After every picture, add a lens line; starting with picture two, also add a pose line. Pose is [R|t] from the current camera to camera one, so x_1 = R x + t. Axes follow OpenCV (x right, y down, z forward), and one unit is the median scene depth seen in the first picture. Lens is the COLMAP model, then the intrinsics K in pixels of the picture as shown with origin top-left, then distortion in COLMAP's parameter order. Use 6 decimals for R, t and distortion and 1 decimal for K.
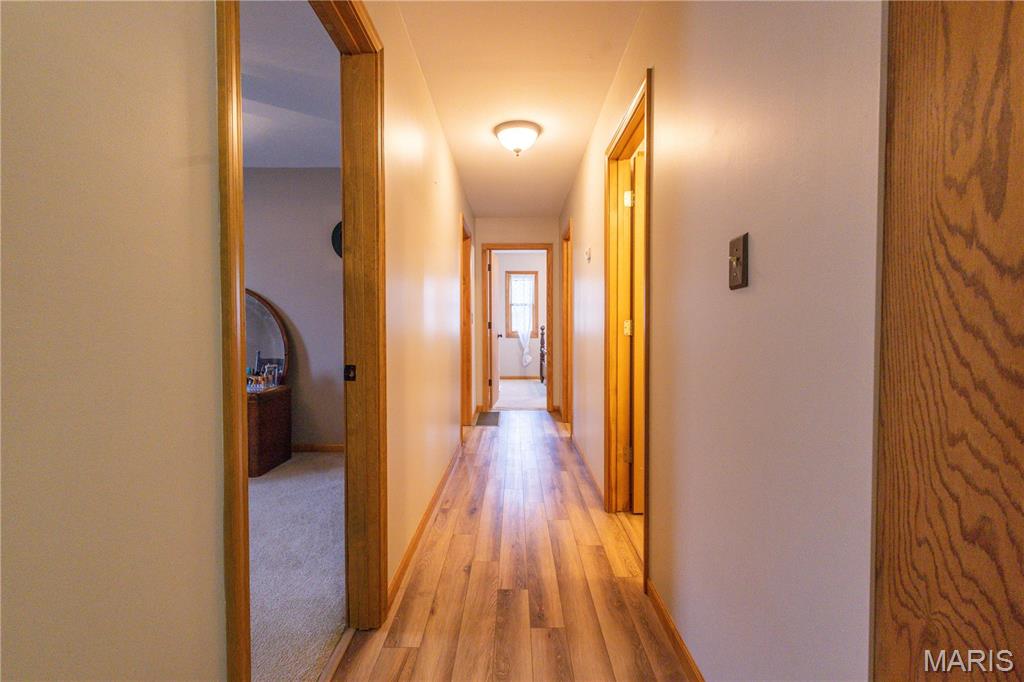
lens RADIAL K [[471.2, 0, 509.6], [0, 471.2, 337.4], [0, 0, 1]] dist [0.001211, -0.002889]
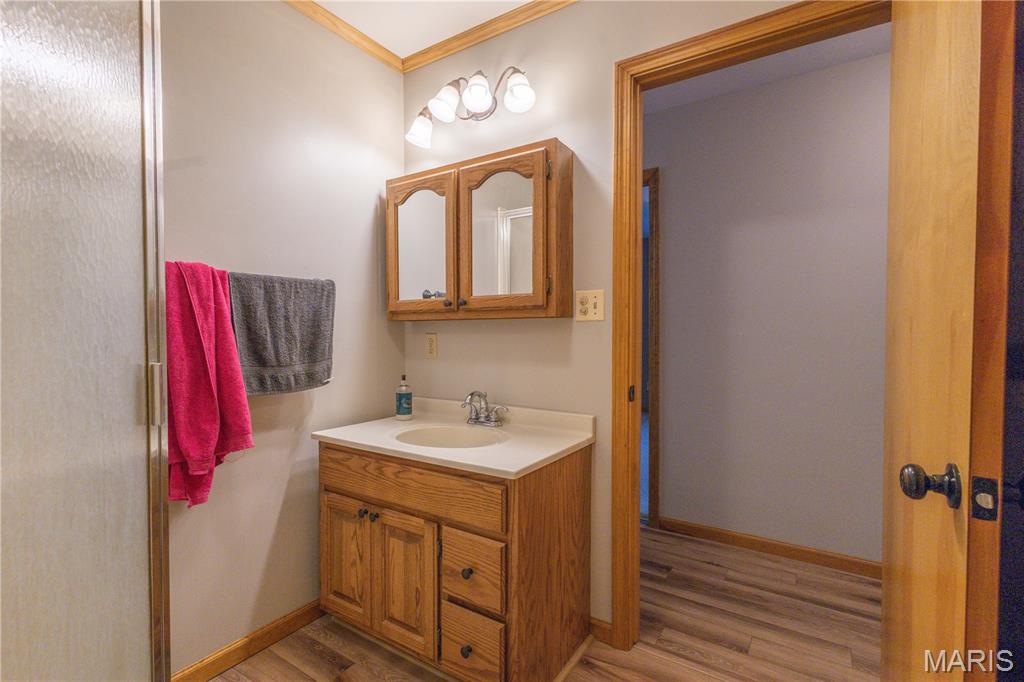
lens RADIAL K [[471.2, 0, 512.9], [0, 471.2, 340.9], [0, 0, 1]] dist [0.001211, -0.002889]
pose [[-0.540663, 0.017464, -0.841058, 0.517378], [-0.013946, 0.999461, 0.029718, -0.029648], [0.841124, 0.027797, -0.540128, 0.560617]]
